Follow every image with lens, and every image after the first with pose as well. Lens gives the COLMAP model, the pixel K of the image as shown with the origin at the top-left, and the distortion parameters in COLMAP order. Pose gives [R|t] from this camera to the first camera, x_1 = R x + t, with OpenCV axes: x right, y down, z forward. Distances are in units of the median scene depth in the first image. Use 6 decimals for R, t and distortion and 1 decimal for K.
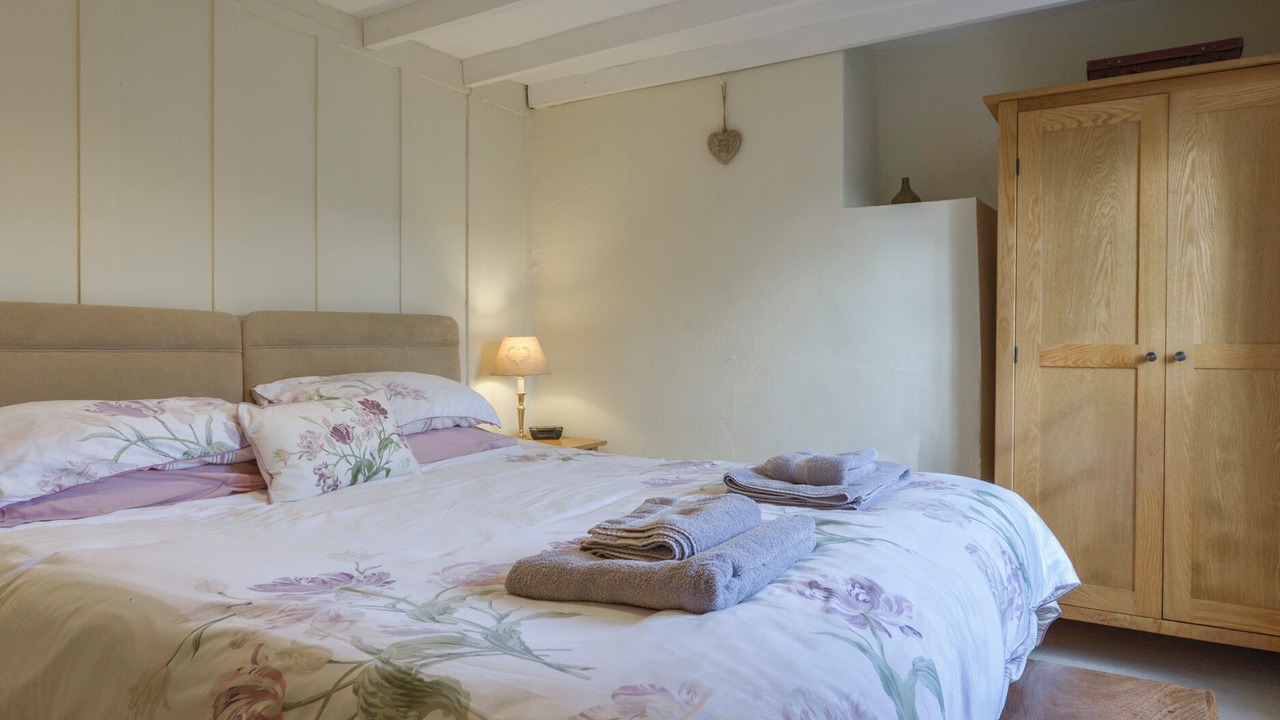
lens RADIAL K [[834.5, 0, 638.2], [0, 834.5, 360.2], [0, 0, 1]] dist [0.005906, -0.005464]
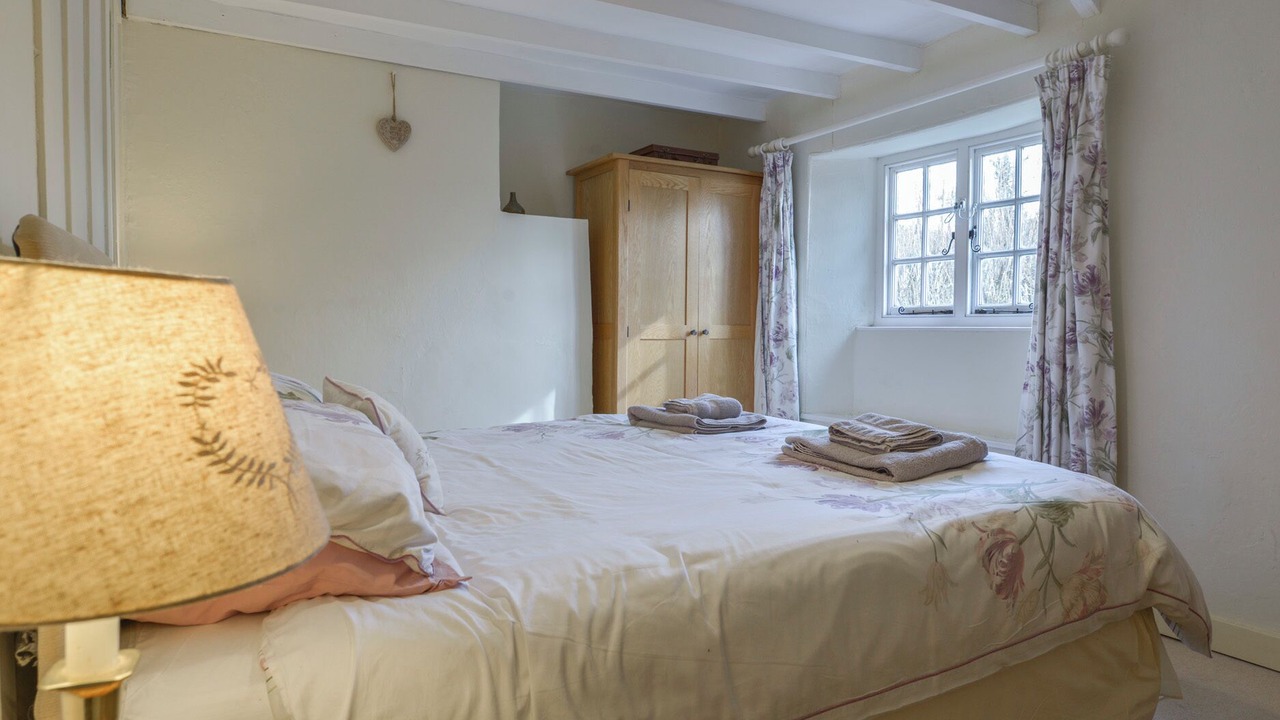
lens RADIAL K [[777.2, 0, 636.3], [0, 777.2, 354.1], [0, 0, 1]] dist [-0.004663, -0.001289]
pose [[0.468583, -0.030895, 0.882879, -1.239409], [0.009540, 0.999507, 0.029913, -0.012683], [-0.883368, -0.005594, 0.468646, 0.544106]]
